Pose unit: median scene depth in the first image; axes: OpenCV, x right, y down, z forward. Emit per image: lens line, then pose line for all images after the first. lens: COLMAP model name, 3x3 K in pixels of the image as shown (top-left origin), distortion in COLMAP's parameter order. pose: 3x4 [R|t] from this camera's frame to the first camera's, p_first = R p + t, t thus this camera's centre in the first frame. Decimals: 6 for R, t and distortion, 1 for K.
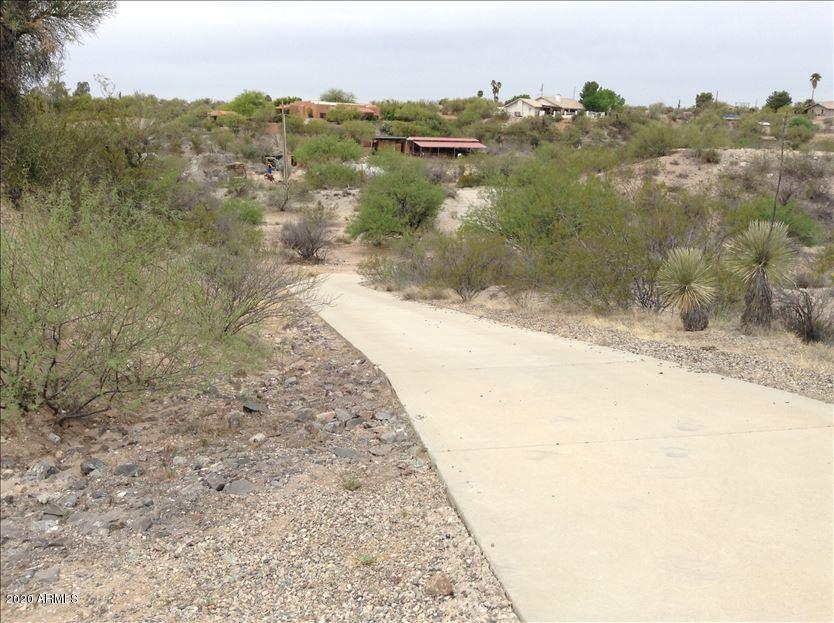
lens RADIAL K [[748.5, 0, 413.4], [0, 748.5, 316.1], [0, 0, 1]] dist [0.044750, -0.116934]
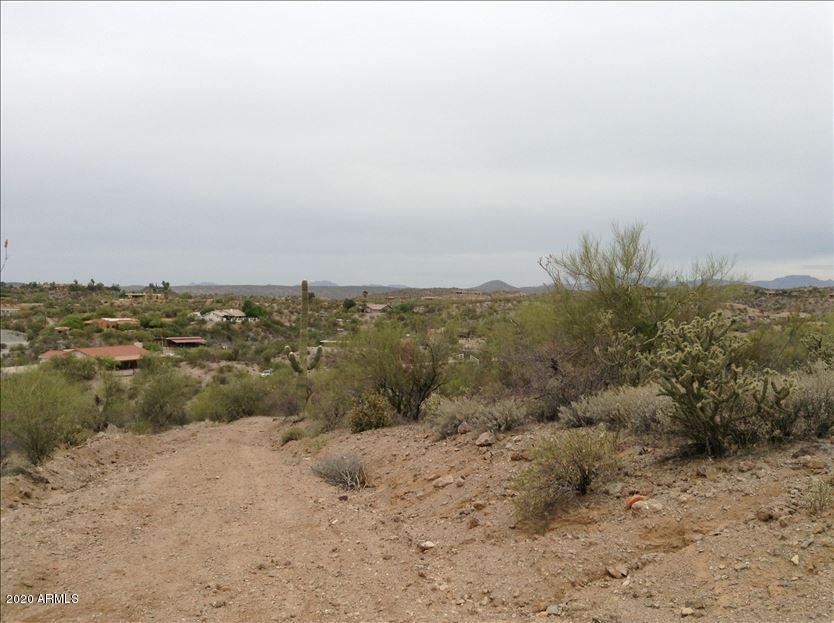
lens RADIAL K [[748.5, 0, 423.3], [0, 748.5, 313.1], [0, 0, 1]] dist [0.044750, -0.116934]
pose [[0.874975, -0.008404, 0.484095, -0.290277], [0.113069, 0.975750, -0.187425, 0.113257], [-0.470781, 0.218728, 0.854707, -0.796677]]
